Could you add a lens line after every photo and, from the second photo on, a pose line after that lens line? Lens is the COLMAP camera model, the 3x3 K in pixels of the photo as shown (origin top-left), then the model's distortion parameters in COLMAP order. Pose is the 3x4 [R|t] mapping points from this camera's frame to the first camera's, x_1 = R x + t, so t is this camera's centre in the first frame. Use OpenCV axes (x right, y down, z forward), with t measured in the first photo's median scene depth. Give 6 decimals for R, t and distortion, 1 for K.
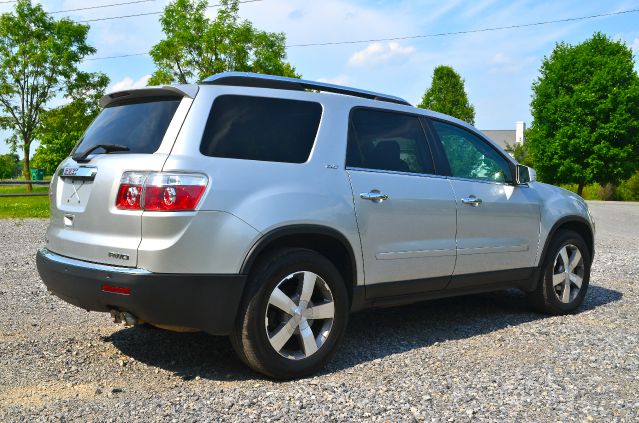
lens RADIAL K [[715.1, 0, 323.1], [0, 715.1, 211.8], [0, 0, 1]] dist [-0.071776, 0.010819]
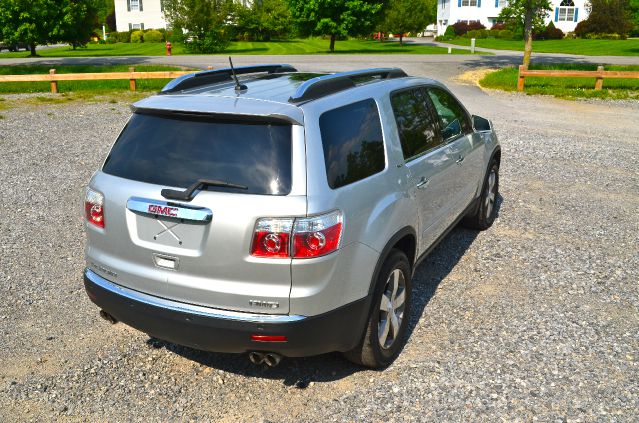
lens RADIAL K [[659.3, 0, 319.5], [0, 659.3, 211.5], [0, 0, 1]] dist [-0.061769, 0.008748]
pose [[0.914985, -0.141758, 0.377765, -0.466098], [0.040411, 0.963739, 0.263768, -0.254859], [-0.401458, -0.226078, 0.887536, 0.168361]]
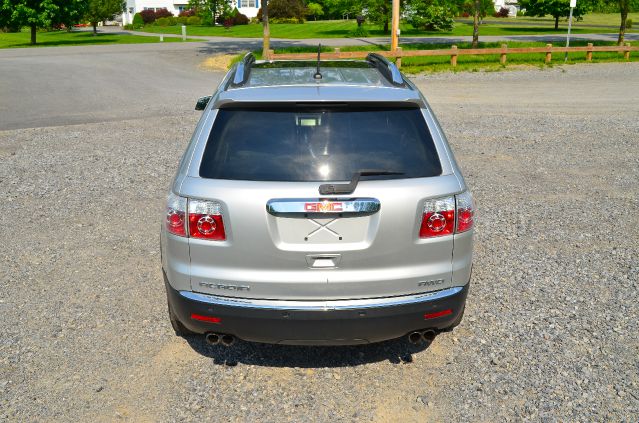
lens RADIAL K [[659.3, 0, 319.5], [0, 659.3, 211.5], [0, 0, 1]] dist [-0.061769, 0.008748]
pose [[0.598147, -0.264583, 0.756449, -0.914095], [0.040487, 0.952698, 0.301210, -0.276836], [-0.800363, -0.149542, 0.580566, 0.516223]]
